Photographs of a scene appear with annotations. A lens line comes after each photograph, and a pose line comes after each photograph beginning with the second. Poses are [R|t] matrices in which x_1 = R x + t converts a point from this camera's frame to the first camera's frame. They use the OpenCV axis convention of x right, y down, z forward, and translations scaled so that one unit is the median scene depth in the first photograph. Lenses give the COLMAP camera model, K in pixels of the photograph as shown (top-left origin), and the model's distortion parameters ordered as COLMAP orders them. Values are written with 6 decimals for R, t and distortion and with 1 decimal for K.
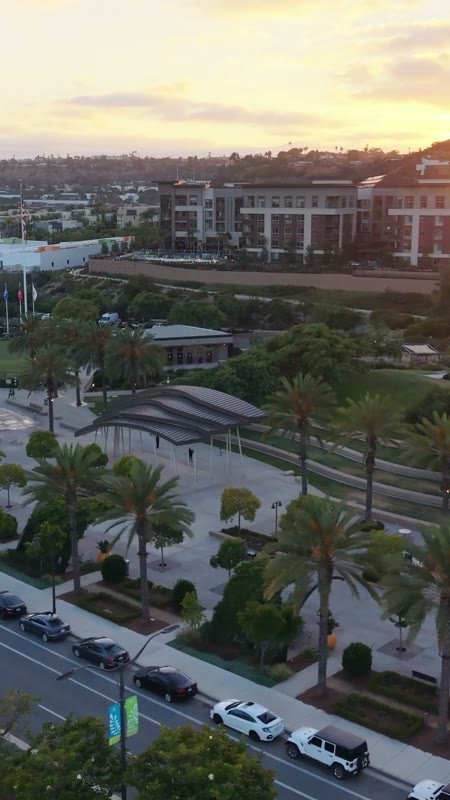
lens RADIAL K [[1009.3, 0, 225.0], [0, 1009.3, 400.0], [0, 0, 1]] dist [0.162207, -0.584102]
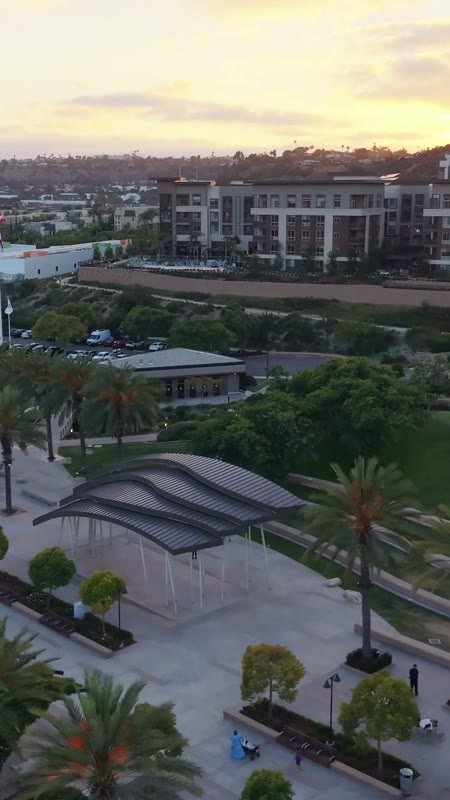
lens RADIAL K [[1009.3, 0, 225.0], [0, 1009.3, 400.0], [0, 0, 1]] dist [0.162207, -0.584102]
pose [[0.999995, -0.000739, -0.002955, -0.004106], [0.000739, 1.000000, -0.000293, -0.021790], [0.002955, 0.000290, 0.999996, 0.115008]]
